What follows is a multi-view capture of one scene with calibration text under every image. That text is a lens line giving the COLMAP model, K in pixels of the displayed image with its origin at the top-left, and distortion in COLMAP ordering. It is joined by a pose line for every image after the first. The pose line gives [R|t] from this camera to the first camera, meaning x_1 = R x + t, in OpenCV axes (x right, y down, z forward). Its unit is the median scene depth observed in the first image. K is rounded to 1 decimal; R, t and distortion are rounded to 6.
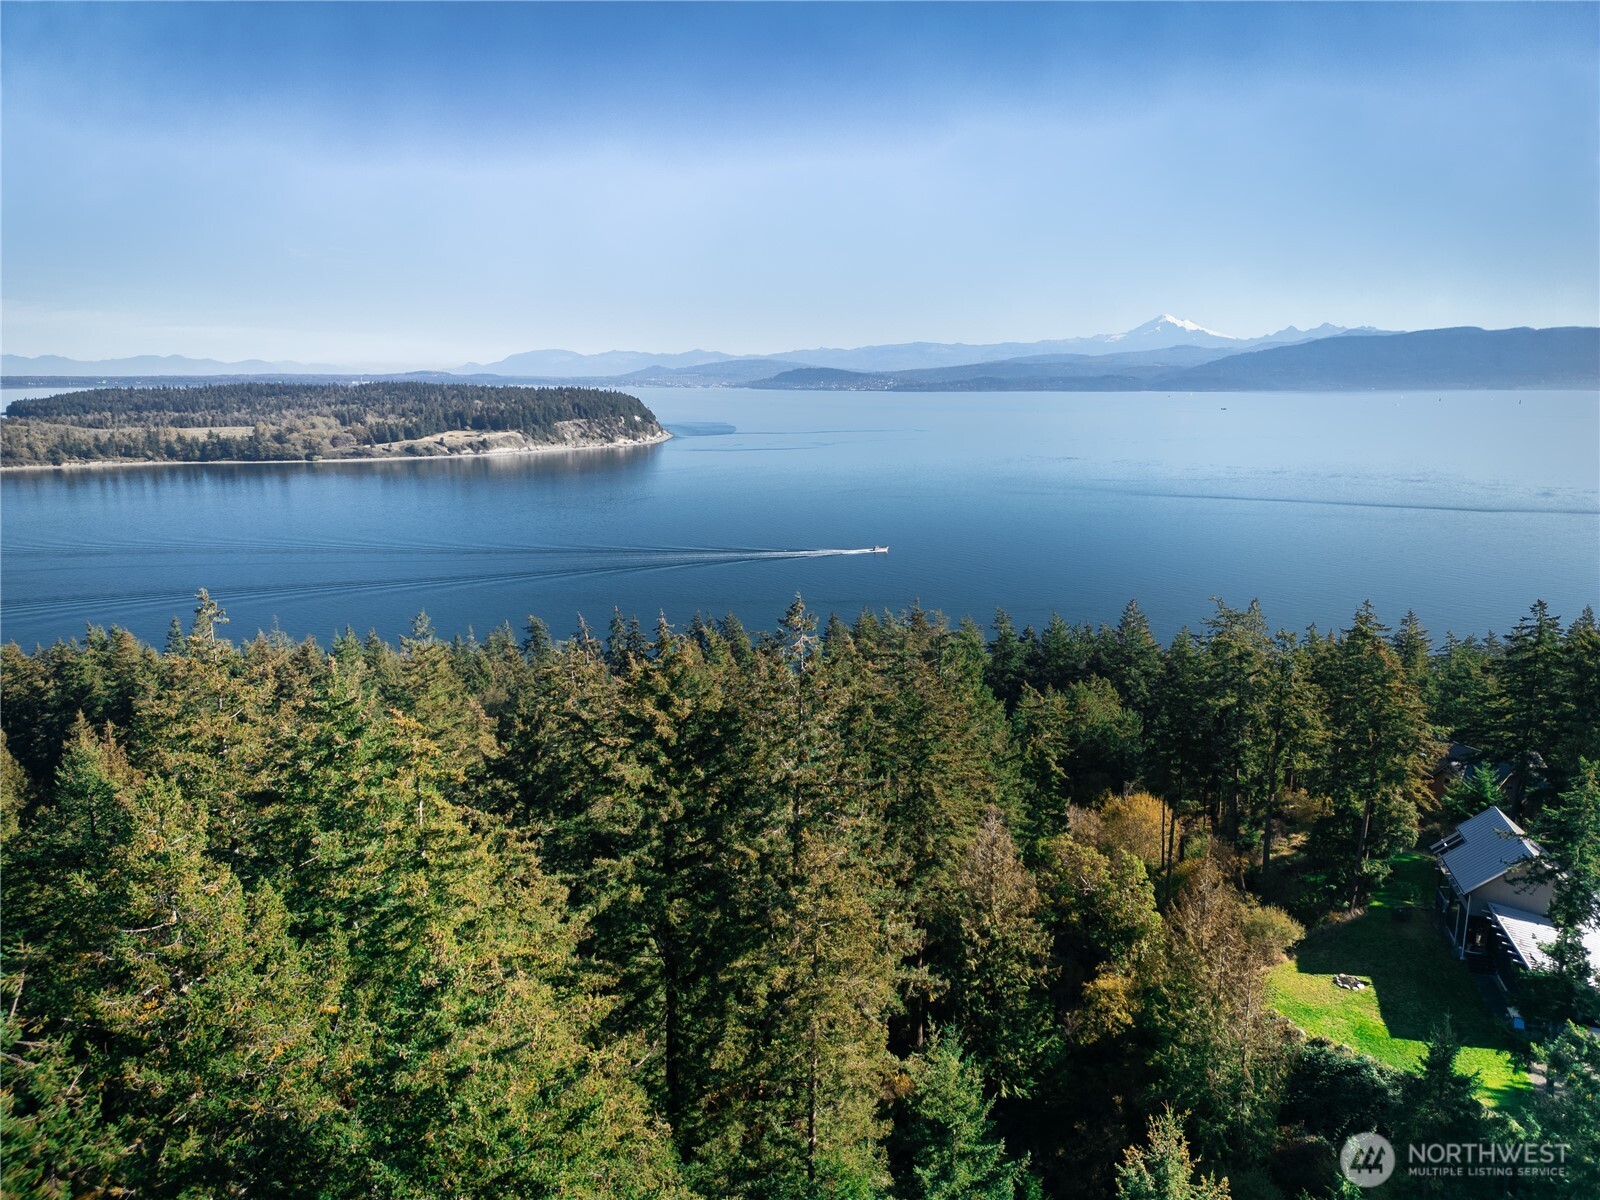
lens RADIAL K [[1131.1, 0, 800.0], [0, 1131.1, 600.0], [0, 0, 1]] dist [0.078849, -0.063407]
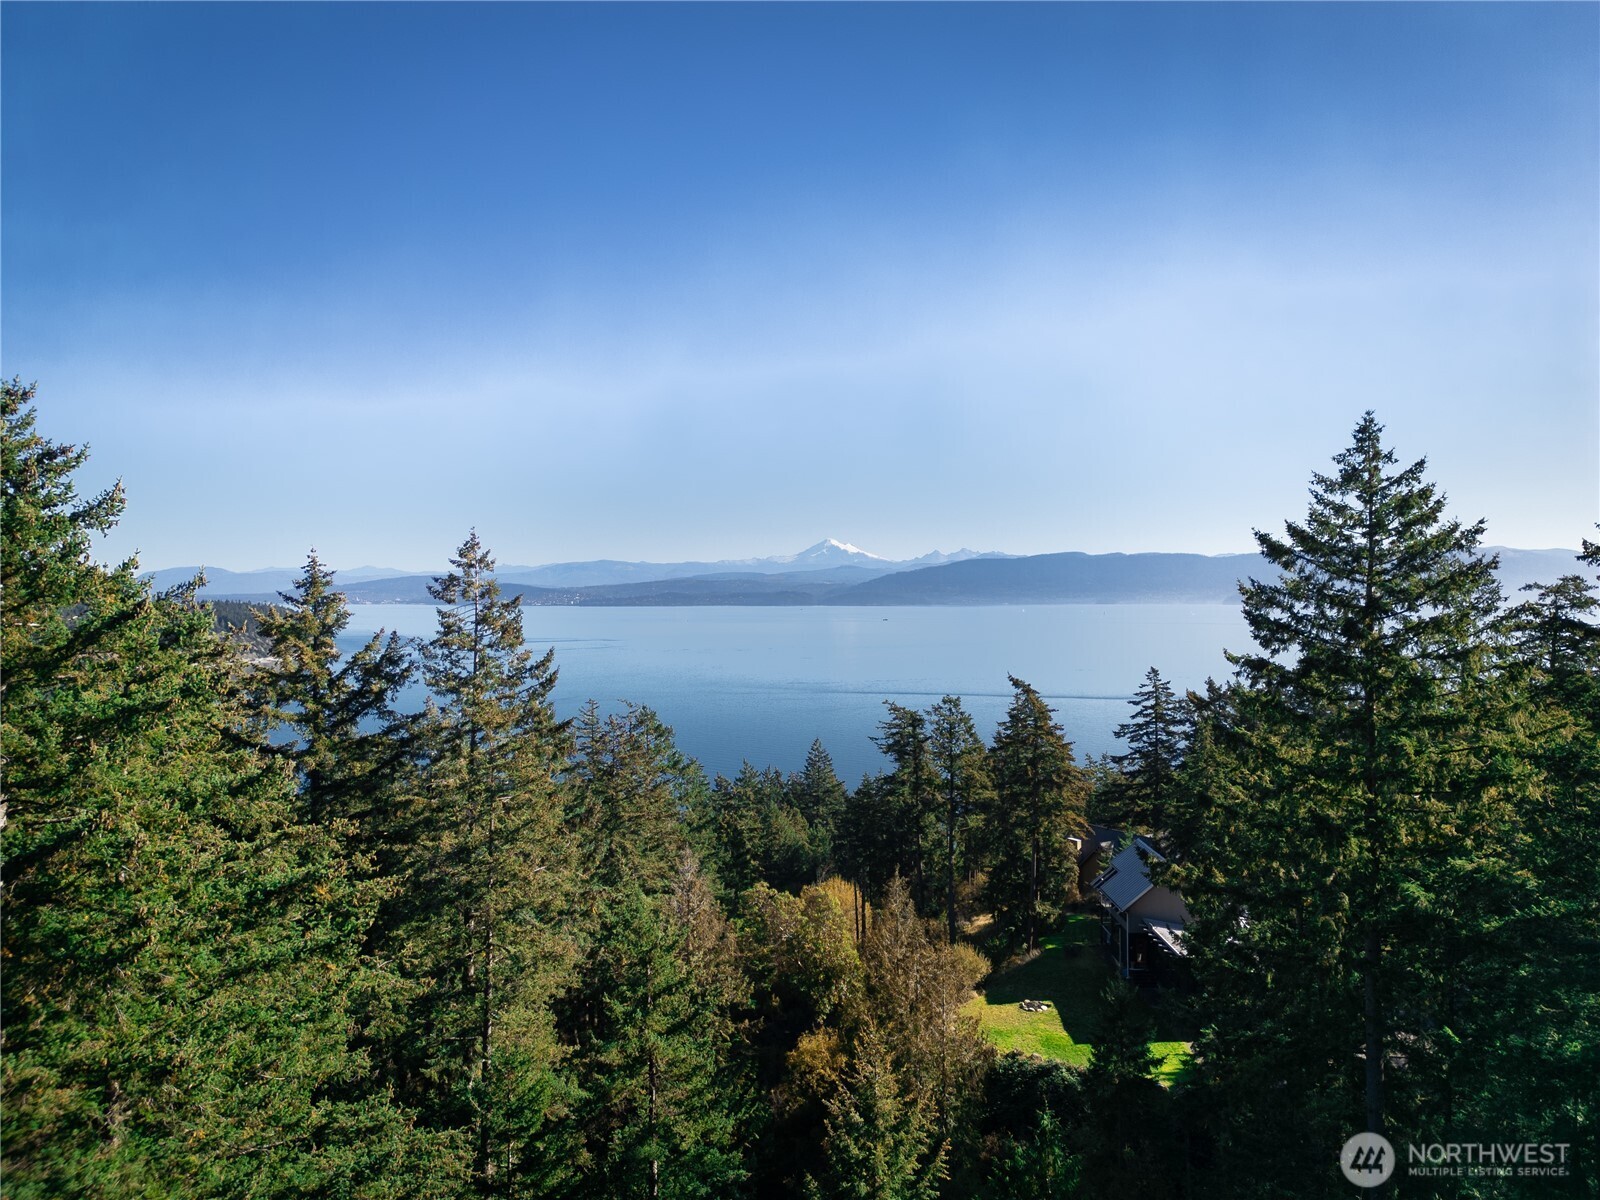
lens RADIAL K [[1121.5, 0, 800.0], [0, 1121.5, 600.0], [0, 0, 1]] dist [0.140447, -0.150506]
pose [[0.962696, -0.007983, 0.270467, 0.003116], [0.058021, 0.982405, -0.177522, 0.141225], [-0.264291, 0.186592, 0.946221, 0.023269]]
